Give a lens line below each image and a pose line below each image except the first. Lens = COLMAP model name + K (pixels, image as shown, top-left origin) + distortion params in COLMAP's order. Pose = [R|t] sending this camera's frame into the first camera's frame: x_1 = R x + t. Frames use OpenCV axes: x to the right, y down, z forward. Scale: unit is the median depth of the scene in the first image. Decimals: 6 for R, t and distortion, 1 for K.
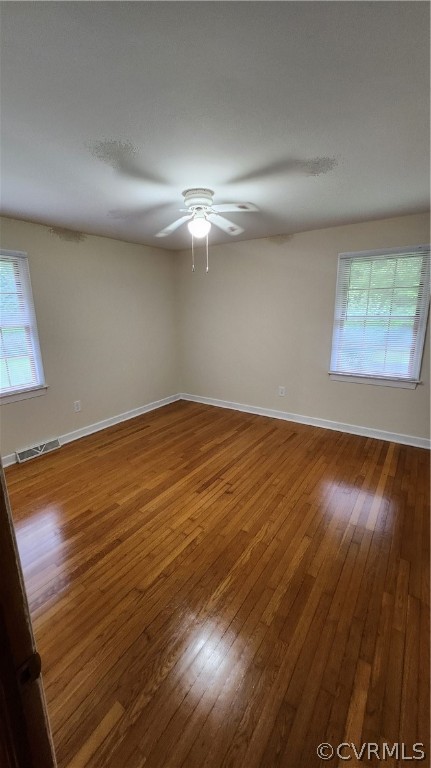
lens RADIAL K [[304.2, 0, 207.8], [0, 304.2, 377.3], [0, 0, 1]] dist [0.002166, 0.000335]
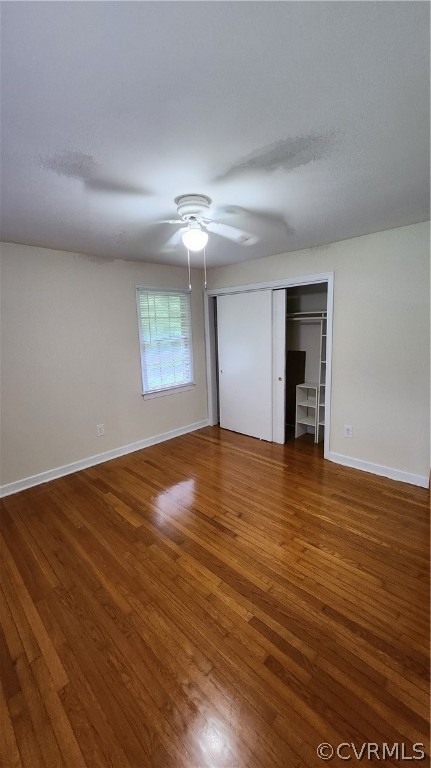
lens RADIAL K [[304.2, 0, 207.8], [0, 304.2, 377.3], [0, 0, 1]] dist [0.002166, 0.000335]
pose [[0.181663, -0.153921, 0.971240, -0.693752], [0.249943, 0.962465, 0.105781, -0.151203], [-0.951066, 0.223538, 0.213316, 0.650106]]
